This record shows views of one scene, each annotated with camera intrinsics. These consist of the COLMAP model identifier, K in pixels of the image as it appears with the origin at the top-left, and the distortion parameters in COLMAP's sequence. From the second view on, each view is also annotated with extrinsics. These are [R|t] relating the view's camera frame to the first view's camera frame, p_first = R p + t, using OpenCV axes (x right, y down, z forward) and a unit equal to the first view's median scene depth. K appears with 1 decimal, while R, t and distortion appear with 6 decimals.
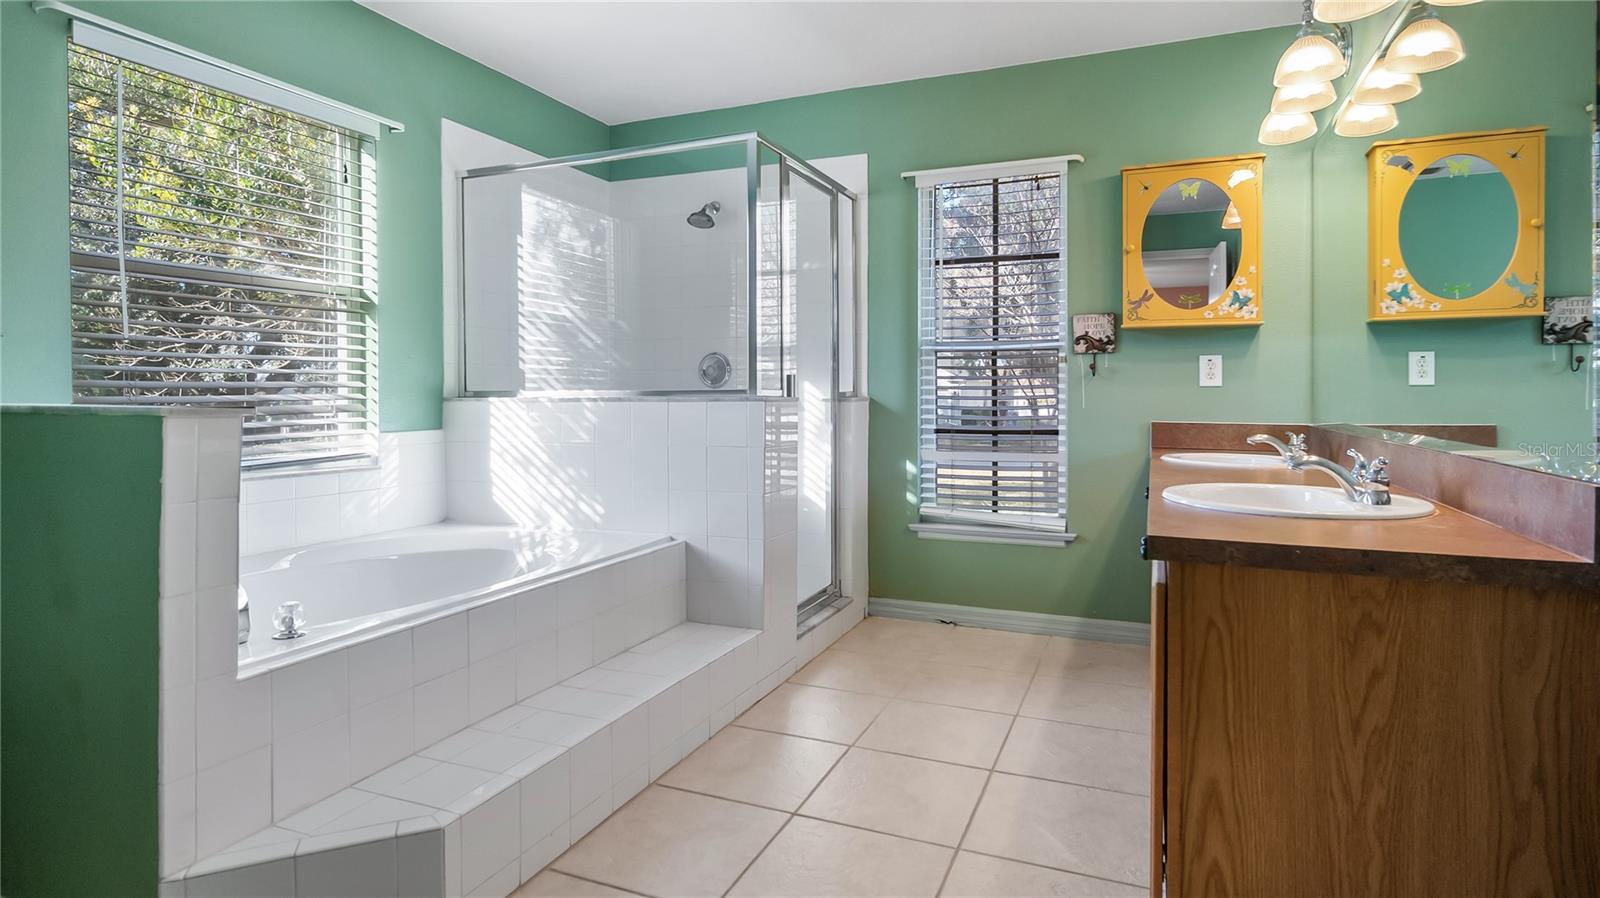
lens RADIAL K [[876.0, 0, 804.1], [0, 876.0, 409.8], [0, 0, 1]] dist [0.000203, 0.001024]
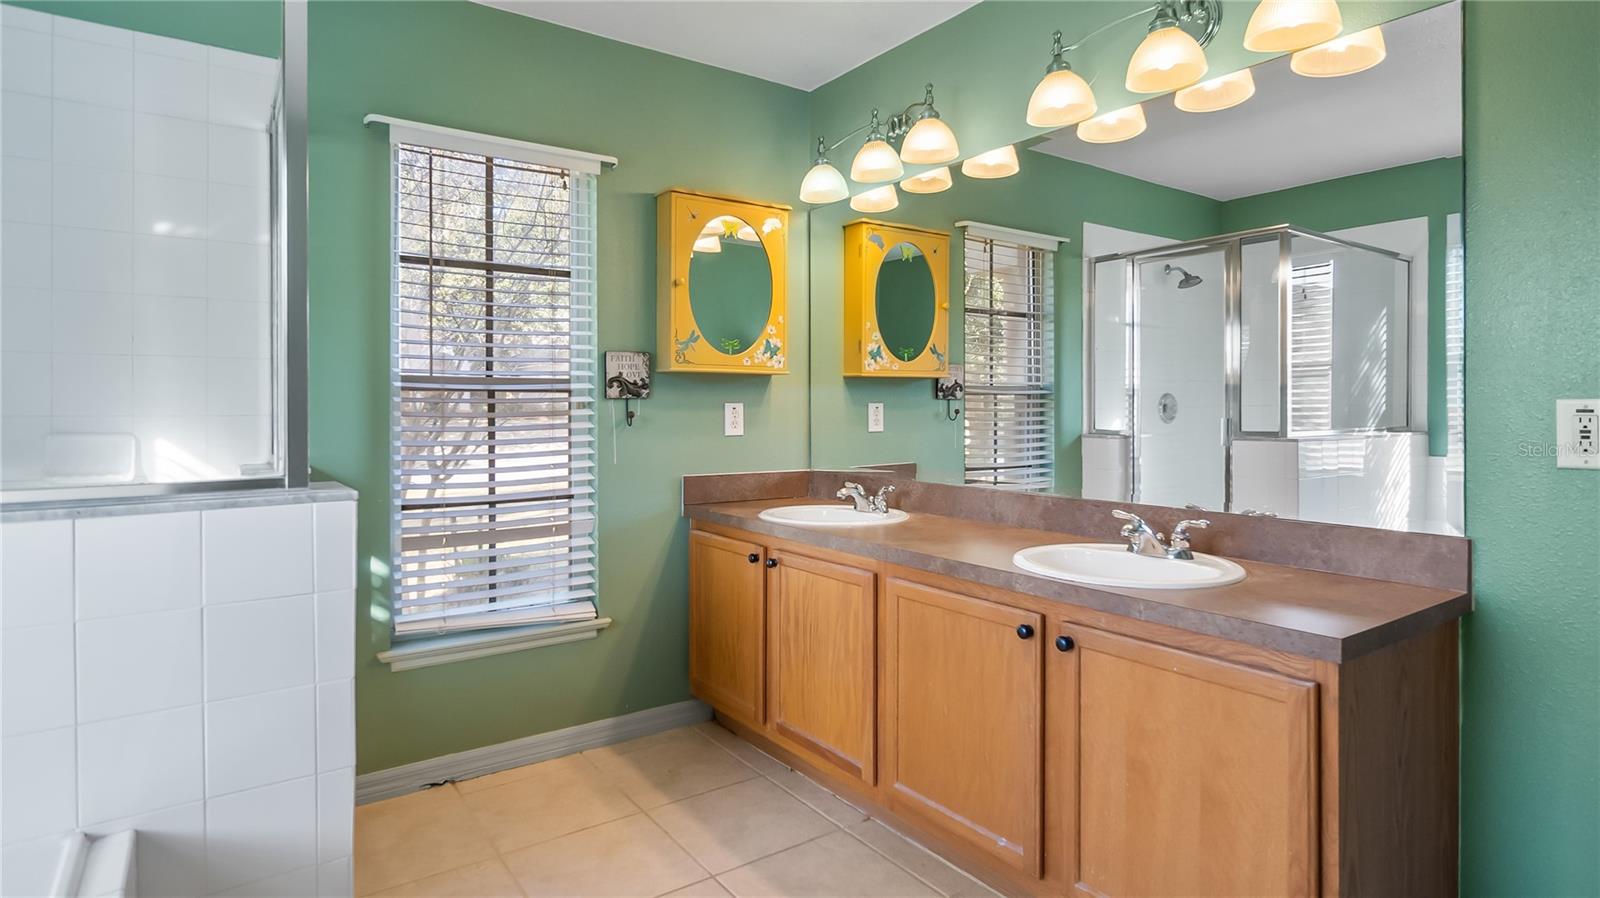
lens RADIAL K [[876.0, 0, 804.1], [0, 876.0, 409.8], [0, 0, 1]] dist [0.000203, 0.001024]
pose [[0.495468, -0.006862, 0.868599, -0.331461], [0.015276, 0.999883, -0.000815, -0.053145], [-0.868492, 0.013673, 0.495514, 0.460286]]
